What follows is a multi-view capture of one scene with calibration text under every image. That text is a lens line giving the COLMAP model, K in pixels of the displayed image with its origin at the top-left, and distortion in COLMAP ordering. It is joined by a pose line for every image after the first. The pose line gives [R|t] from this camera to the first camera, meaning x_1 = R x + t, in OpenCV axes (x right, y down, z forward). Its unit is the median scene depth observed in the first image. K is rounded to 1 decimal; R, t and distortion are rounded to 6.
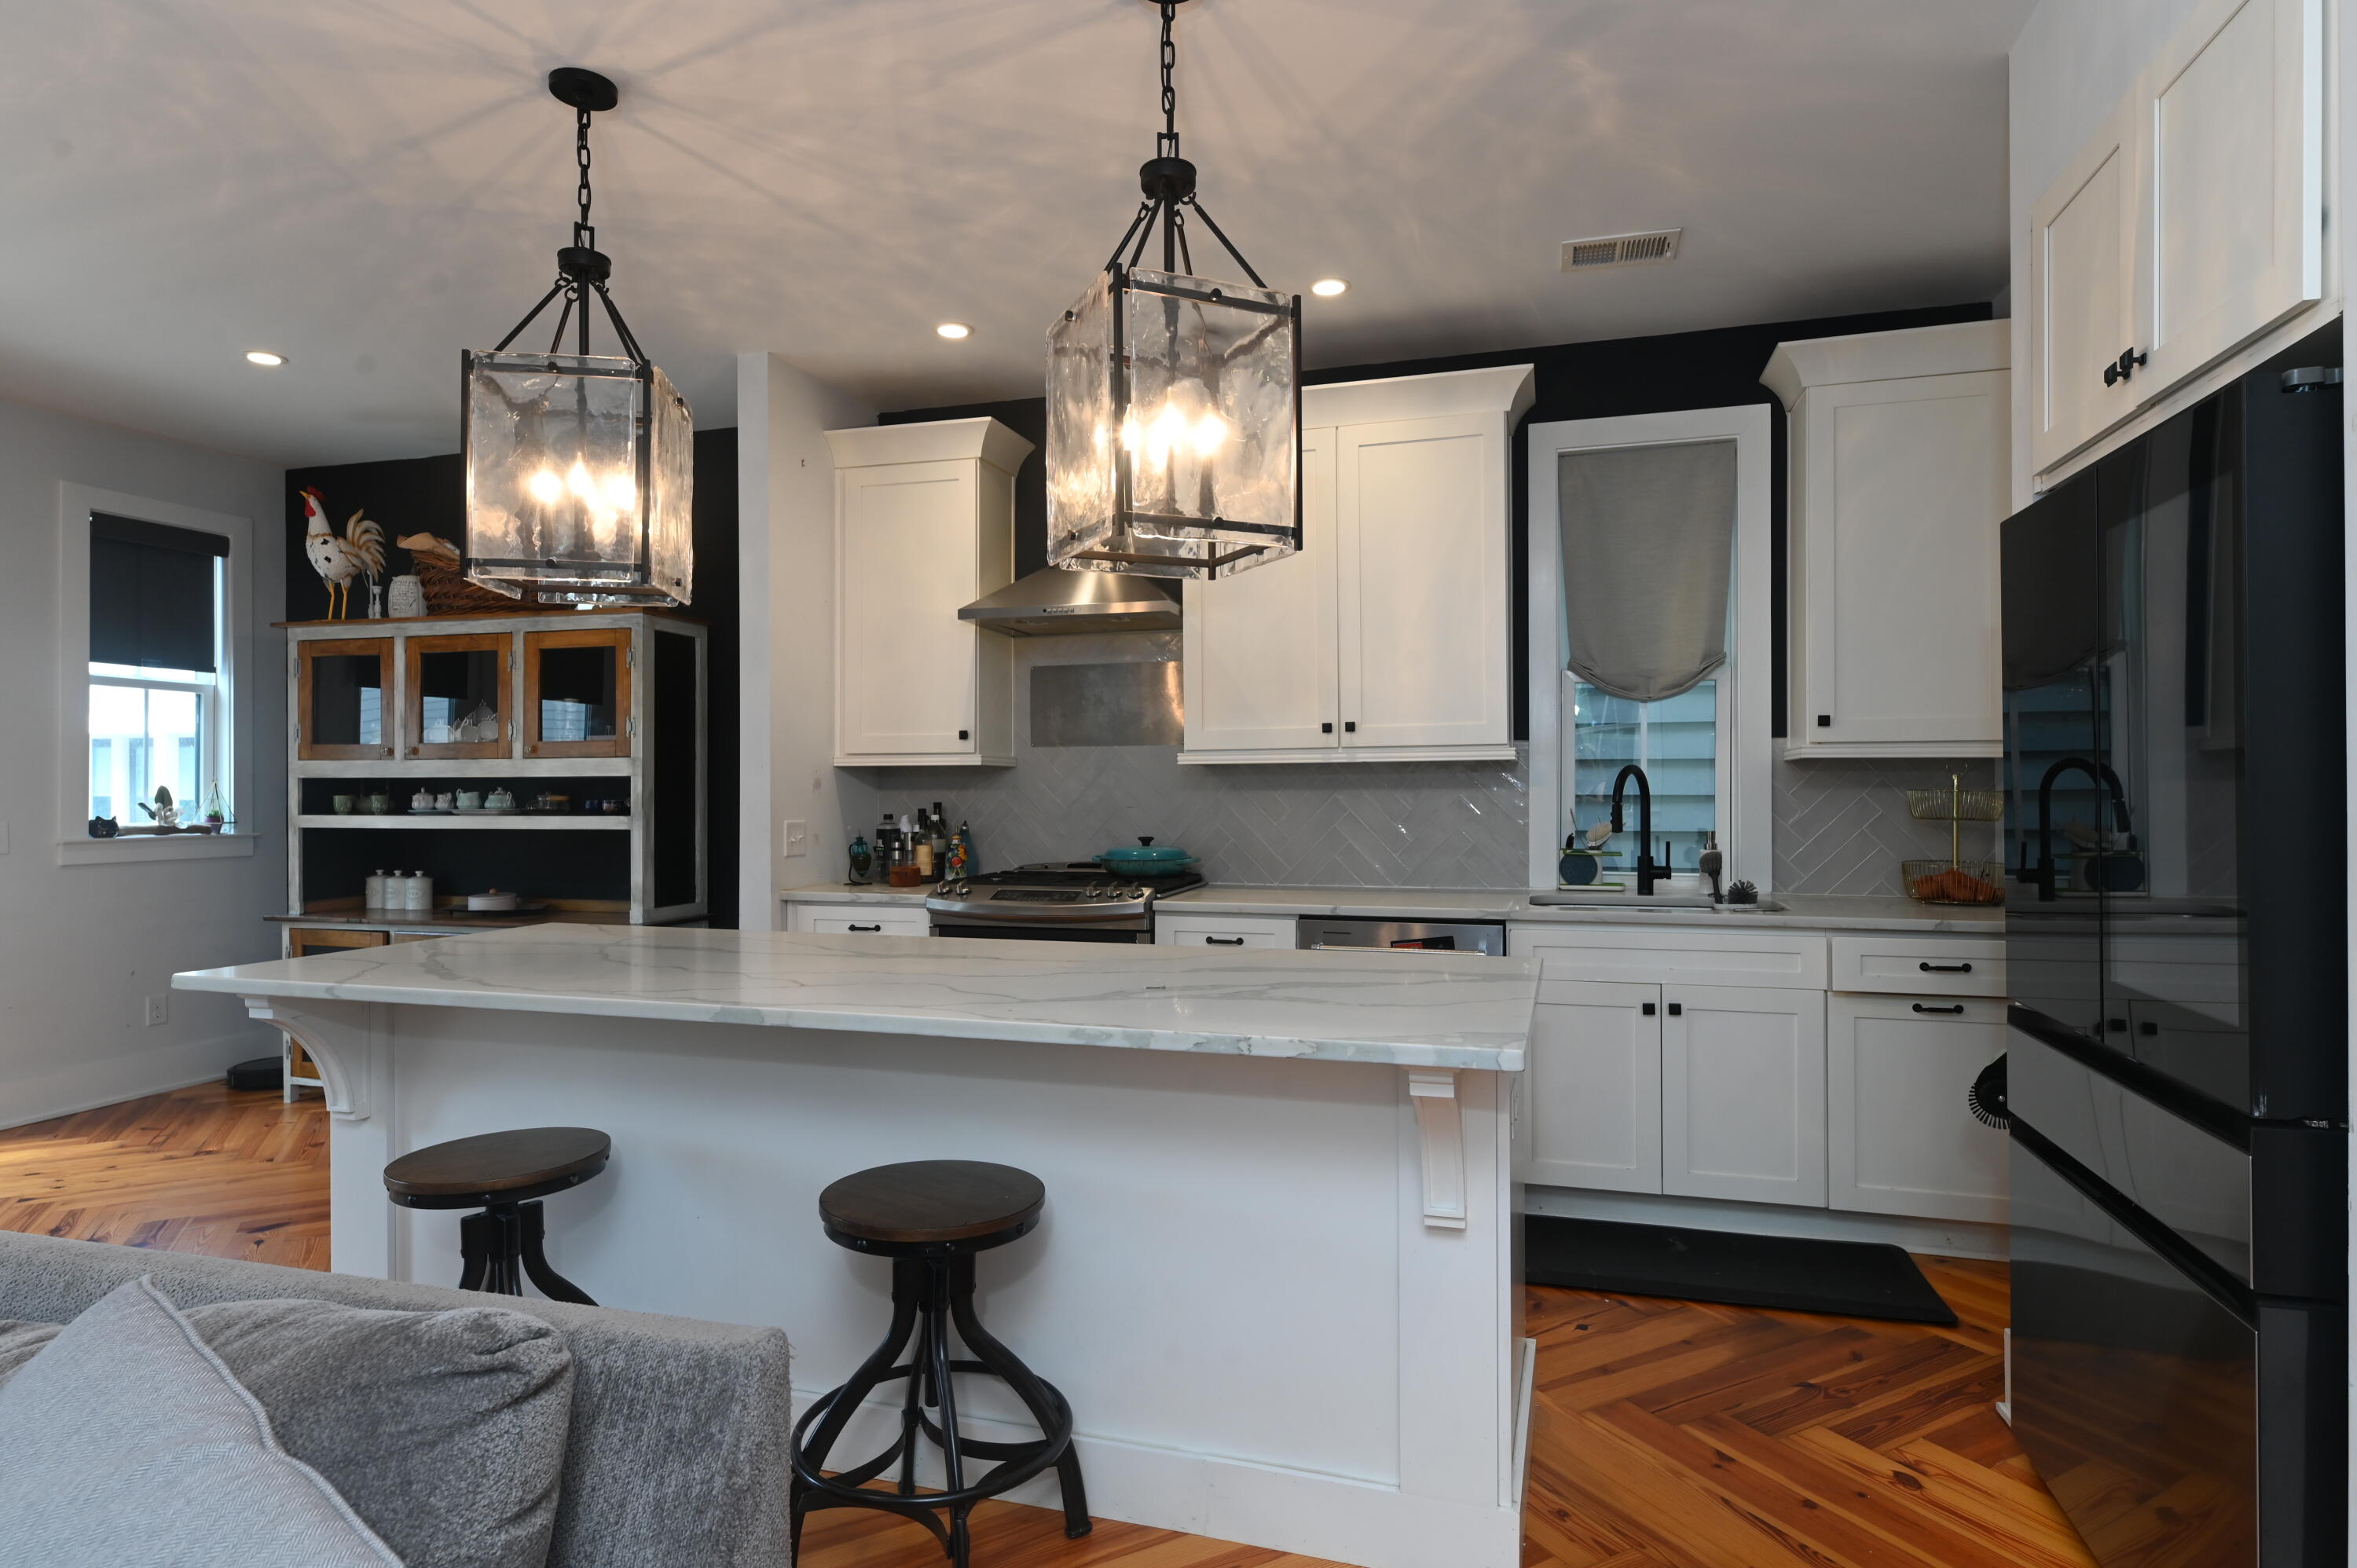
lens RADIAL K [[1265.7, 0, 1182.8], [0, 1265.7, 788.9], [0, 0, 1]] dist [0.005078, -0.001490]
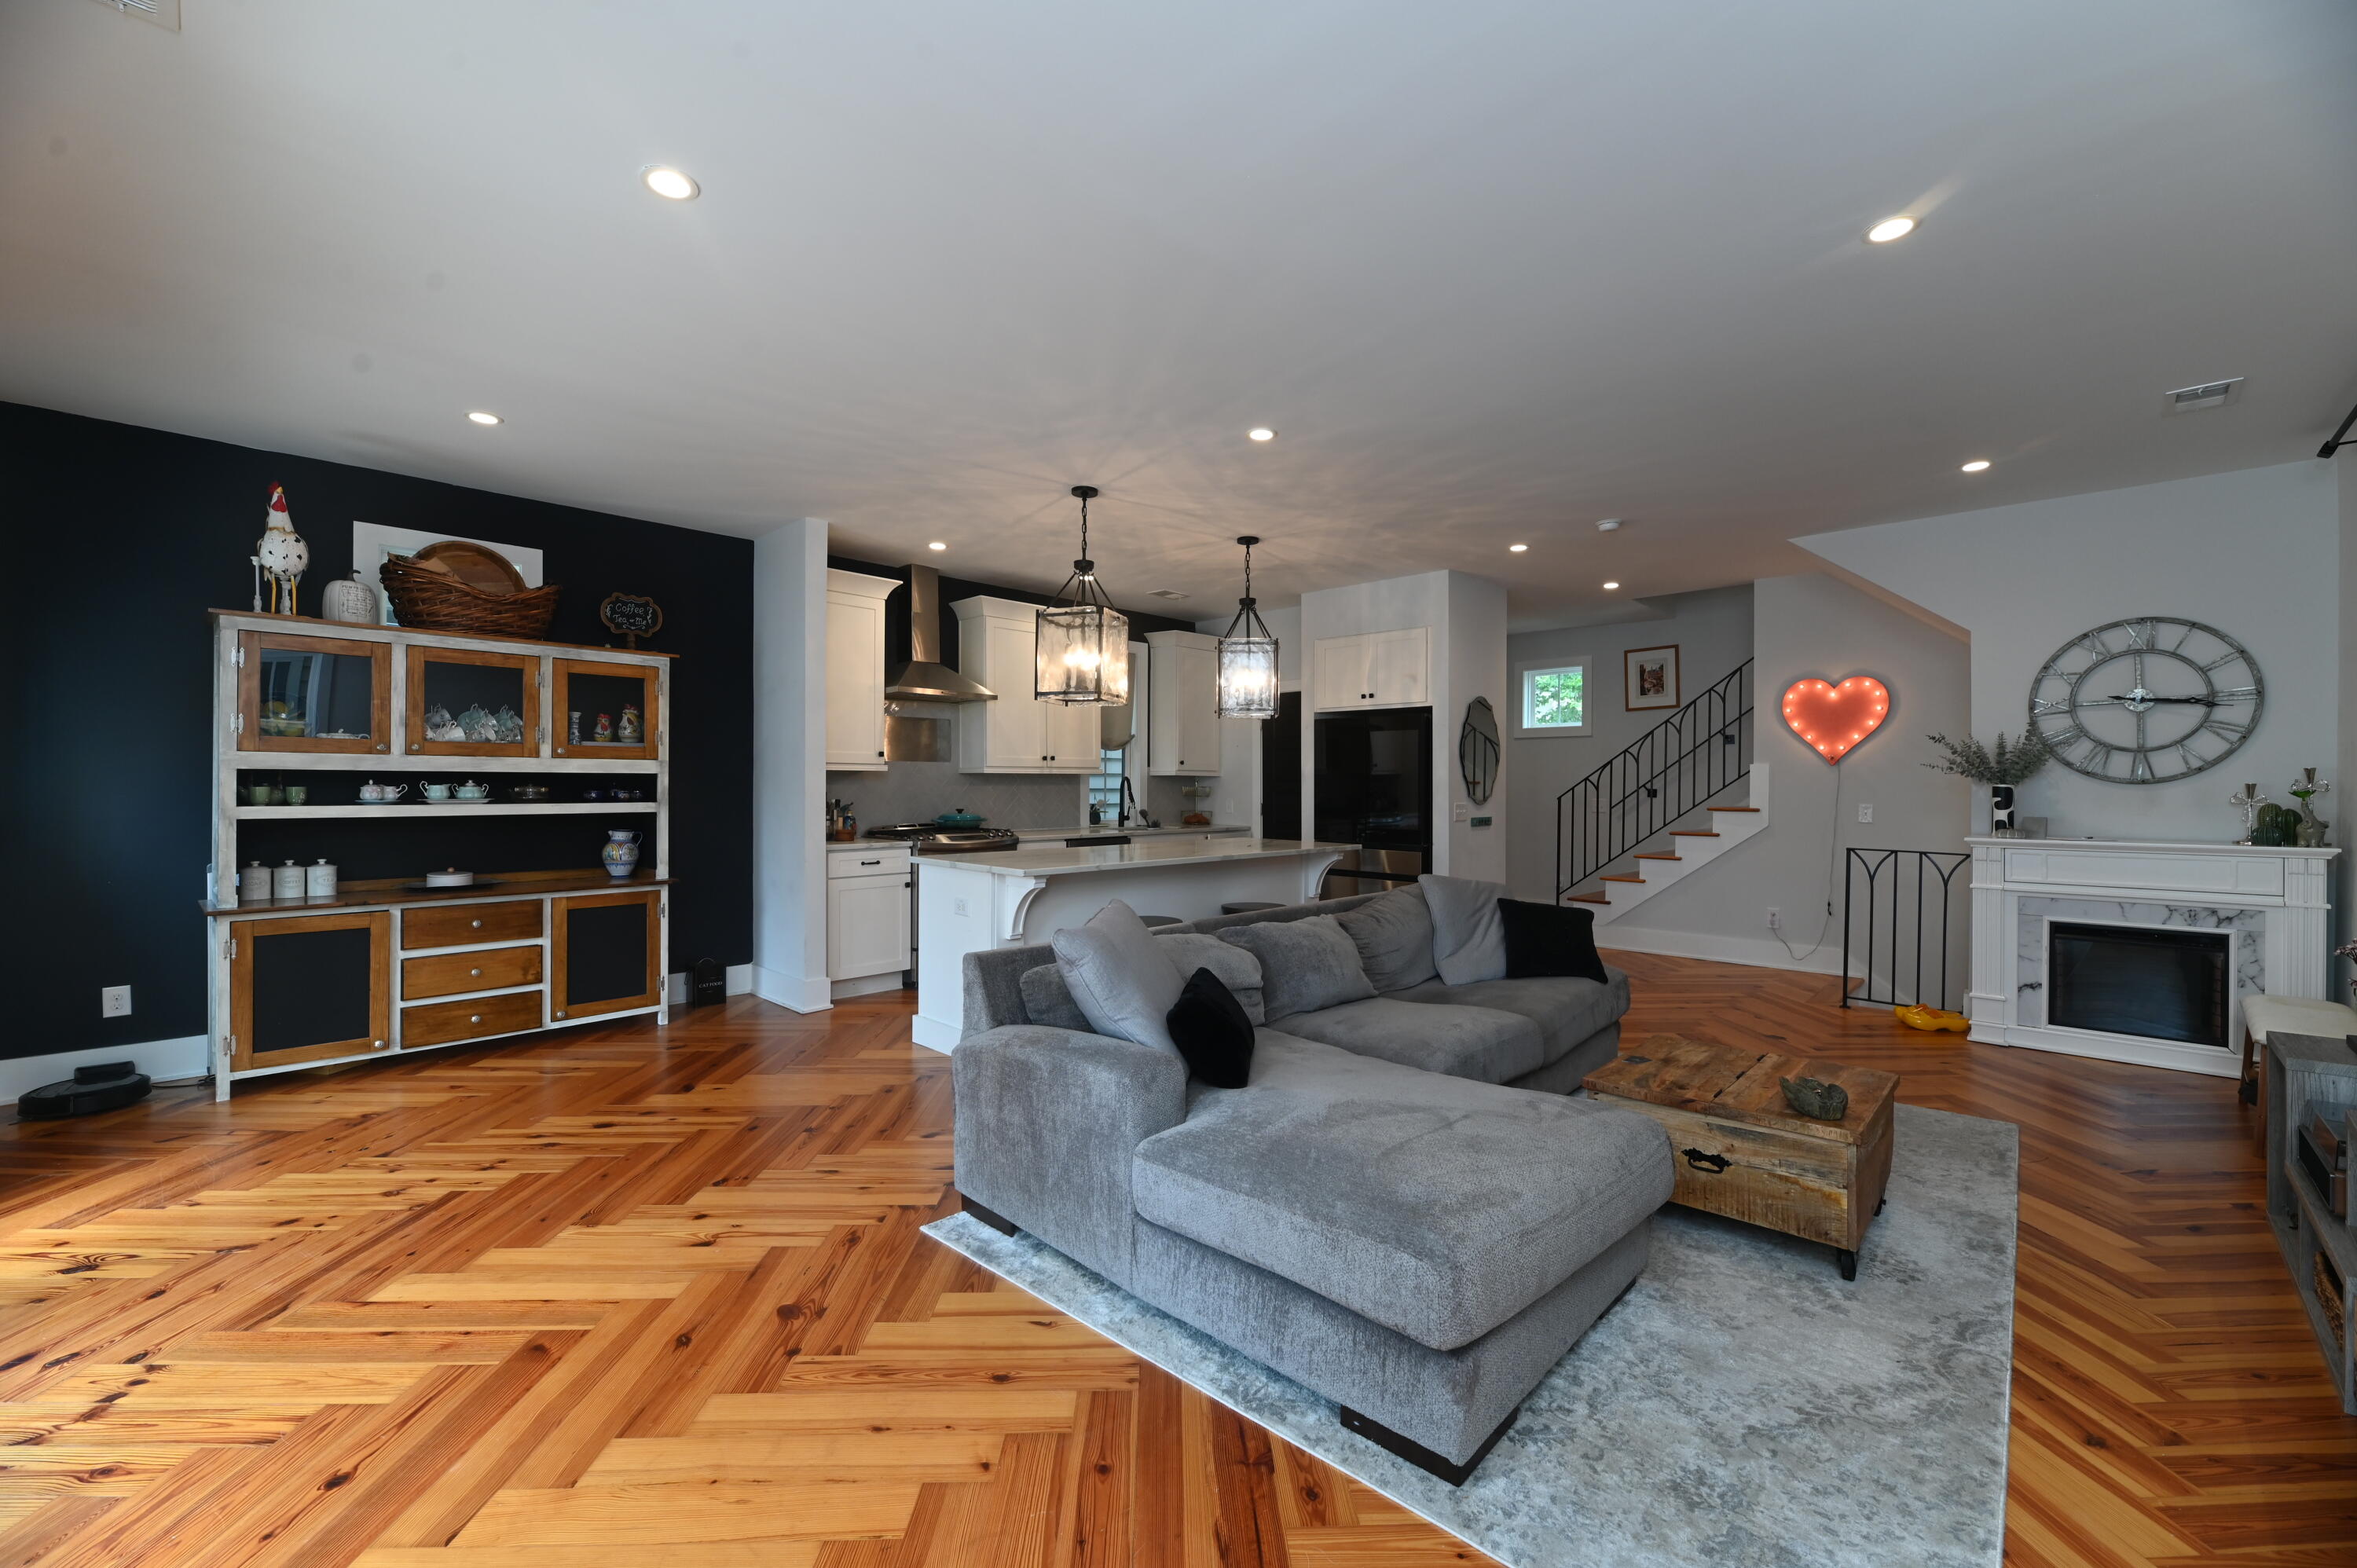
lens RADIAL K [[941.4, 0, 1179.8], [0, 941.4, 789.4], [0, 0, 1]] dist [0.001155, -0.003964]
pose [[0.456770, 0.000545, 0.889585, -1.245133], [-0.003954, 0.999991, 0.001418, 0.004148], [-0.889576, -0.004165, 0.456768, 0.017567]]
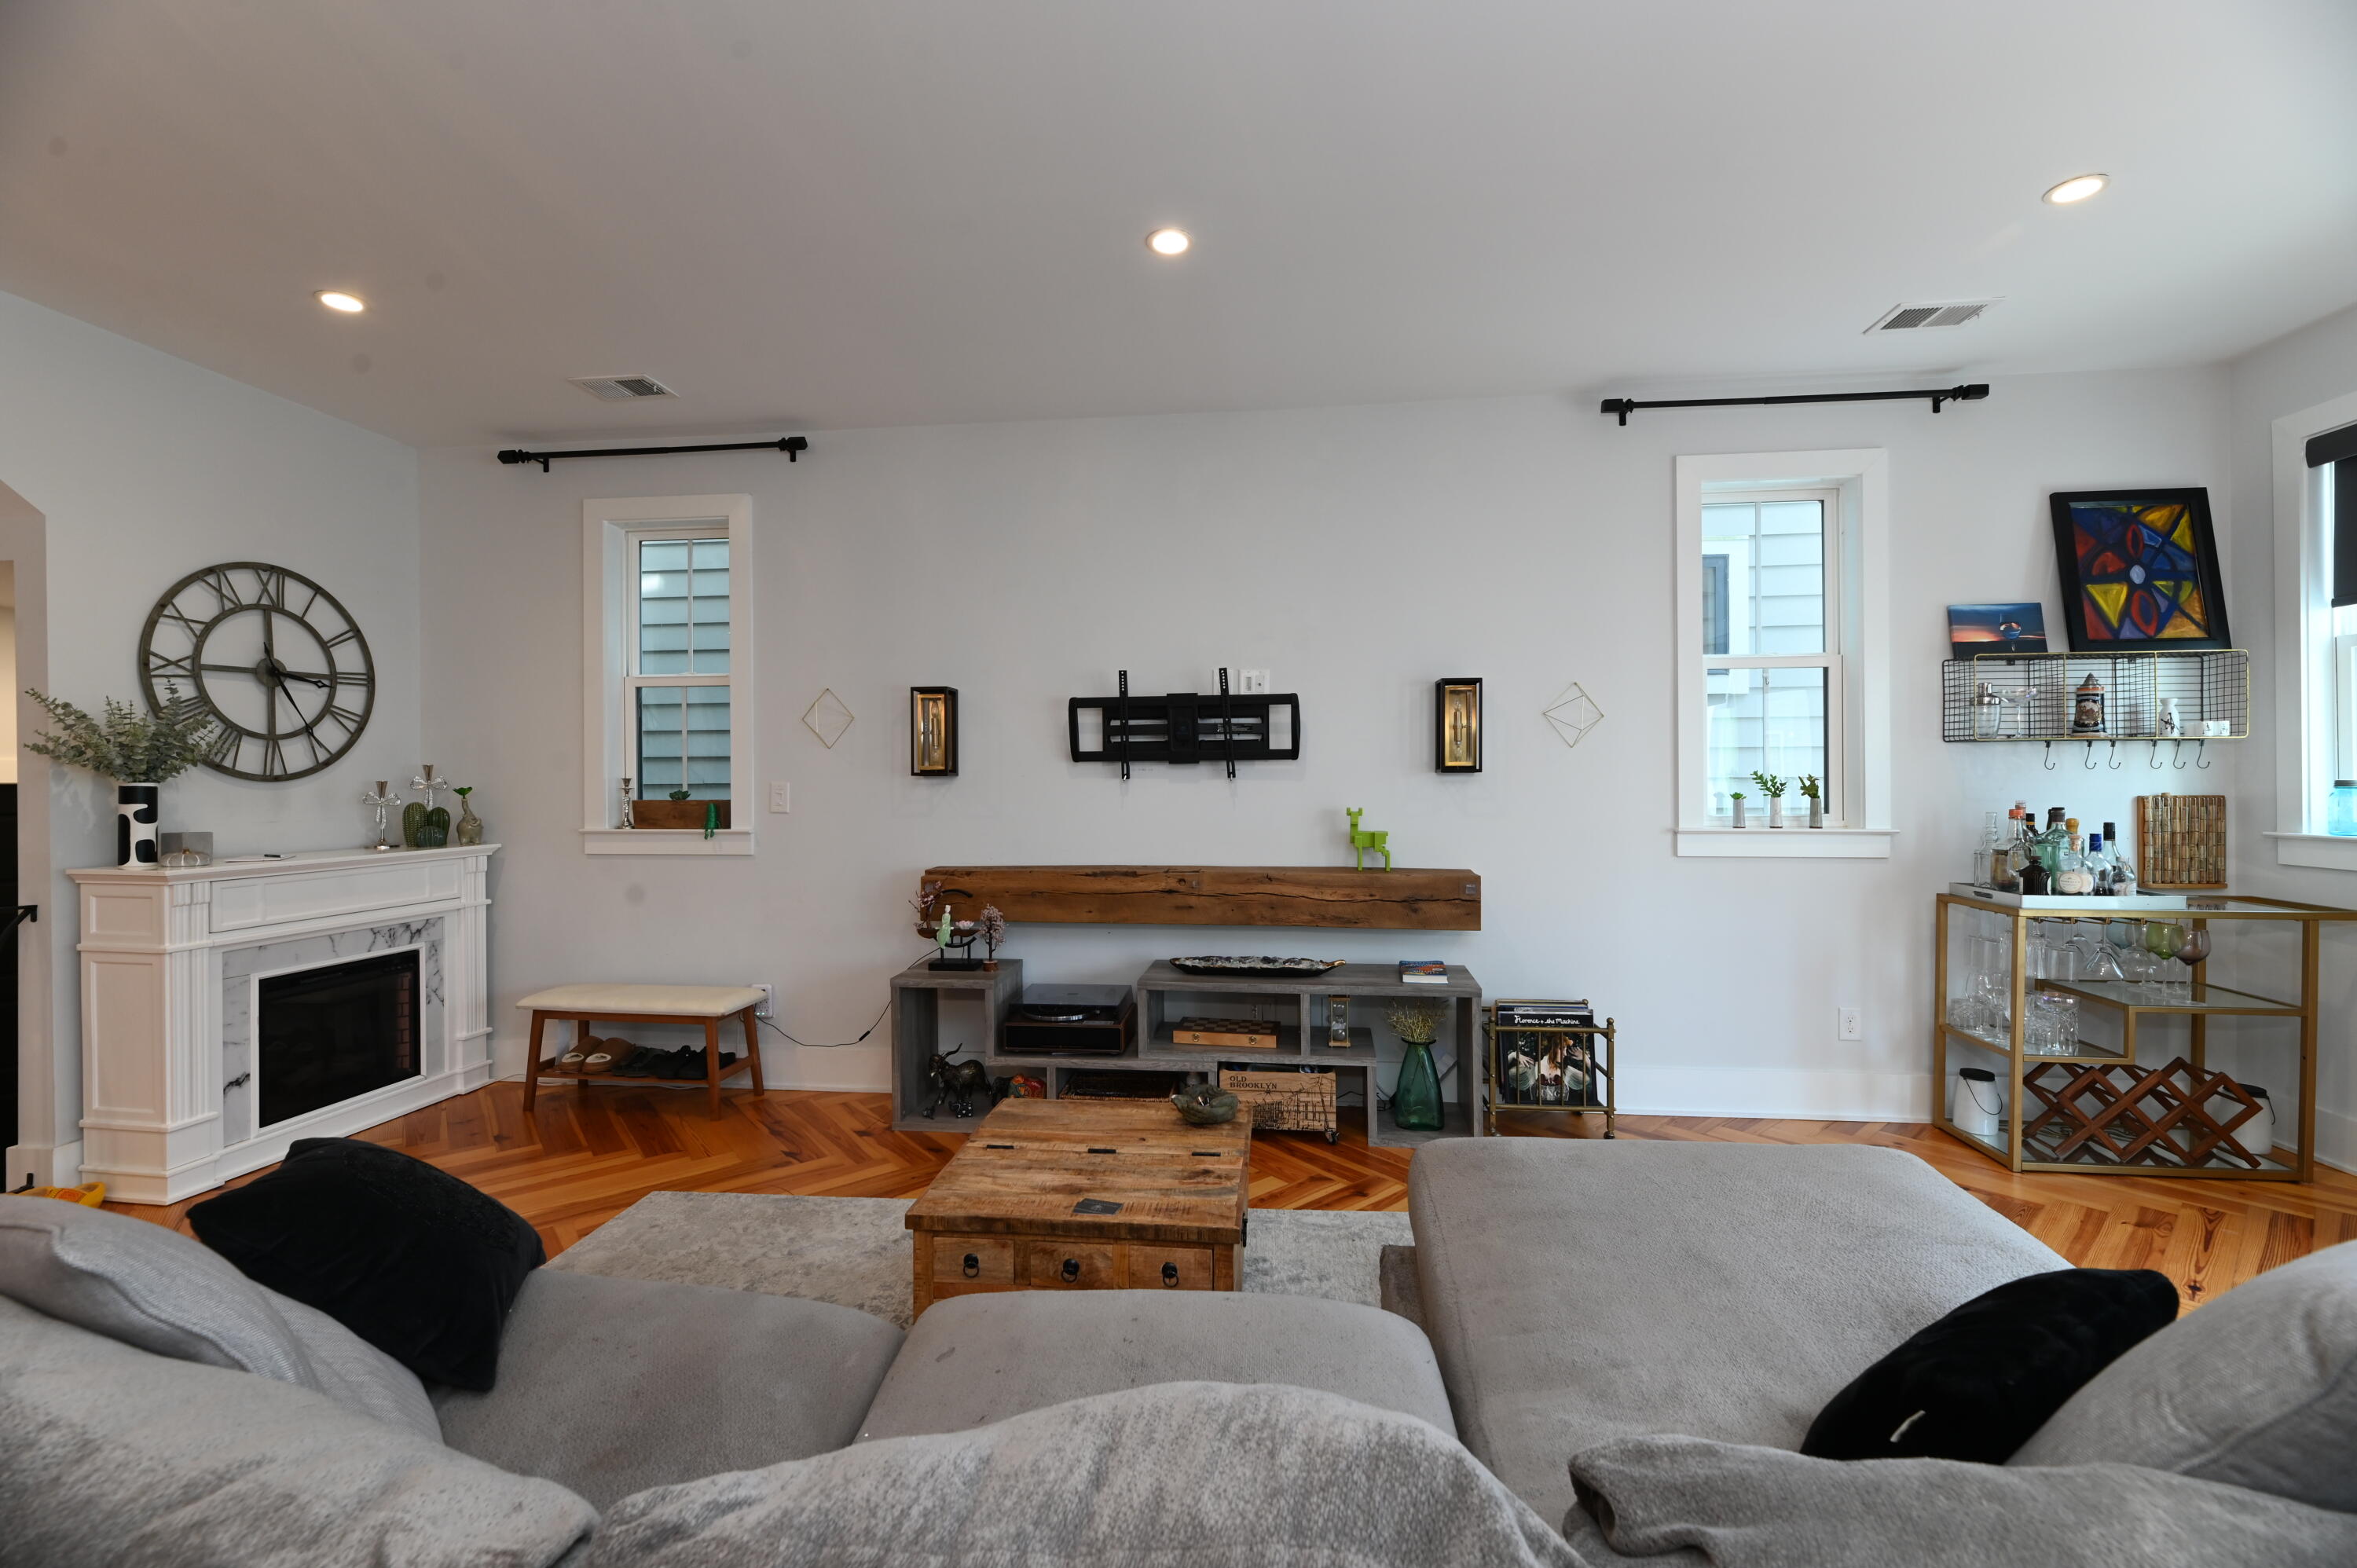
lens RADIAL K [[941.4, 0, 1181.9], [0, 941.4, 787.3], [0, 0, 1]] dist [0.001155, -0.003964]
pose [[-0.983117, 0.009140, -0.182749, -0.410294], [0.008151, 0.999948, 0.006163, 0.001524], [0.182796, 0.004569, -0.983140, 0.493447]]
